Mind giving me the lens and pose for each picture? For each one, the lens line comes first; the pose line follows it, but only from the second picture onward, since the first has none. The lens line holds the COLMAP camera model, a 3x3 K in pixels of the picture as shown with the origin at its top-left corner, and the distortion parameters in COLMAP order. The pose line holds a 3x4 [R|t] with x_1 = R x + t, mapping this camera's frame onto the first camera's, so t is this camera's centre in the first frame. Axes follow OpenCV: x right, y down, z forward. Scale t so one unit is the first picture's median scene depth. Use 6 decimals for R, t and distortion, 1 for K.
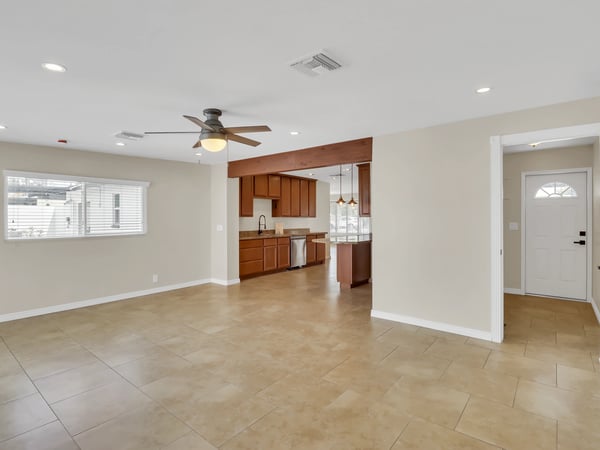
lens RADIAL K [[308.3, 0, 312.0], [0, 308.3, 221.9], [0, 0, 1]] dist [0.002132, -0.000100]
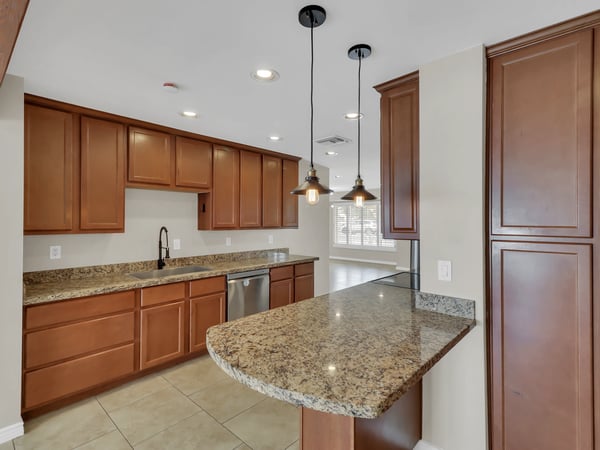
lens RADIAL K [[308.3, 0, 312.0], [0, 308.3, 221.9], [0, 0, 1]] dist [0.002132, -0.000100]
pose [[0.998261, 0.004770, -0.058755, 0.091413], [-0.004842, 0.999988, -0.001092, -0.033233], [0.058749, 0.001375, 0.998272, 0.627755]]
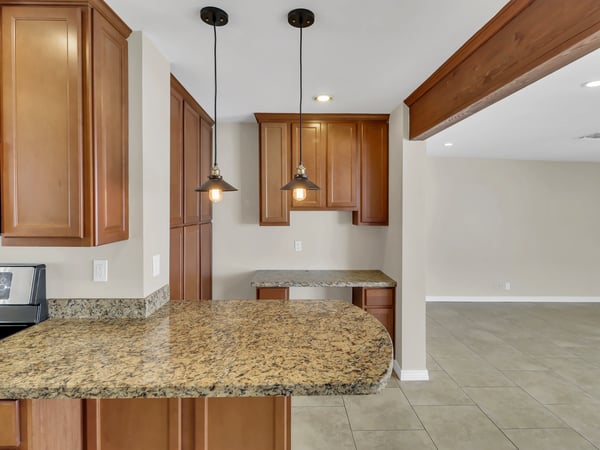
lens RADIAL K [[331.0, 0, 298.1], [0, 331.0, 205.4], [0, 0, 1]] dist [0.000116, -0.000230]
pose [[-0.632728, 0.001106, 0.774374, -0.104516], [0.008067, 0.999954, 0.005164, -0.041706], [-0.774332, 0.009514, -0.632708, 0.995181]]
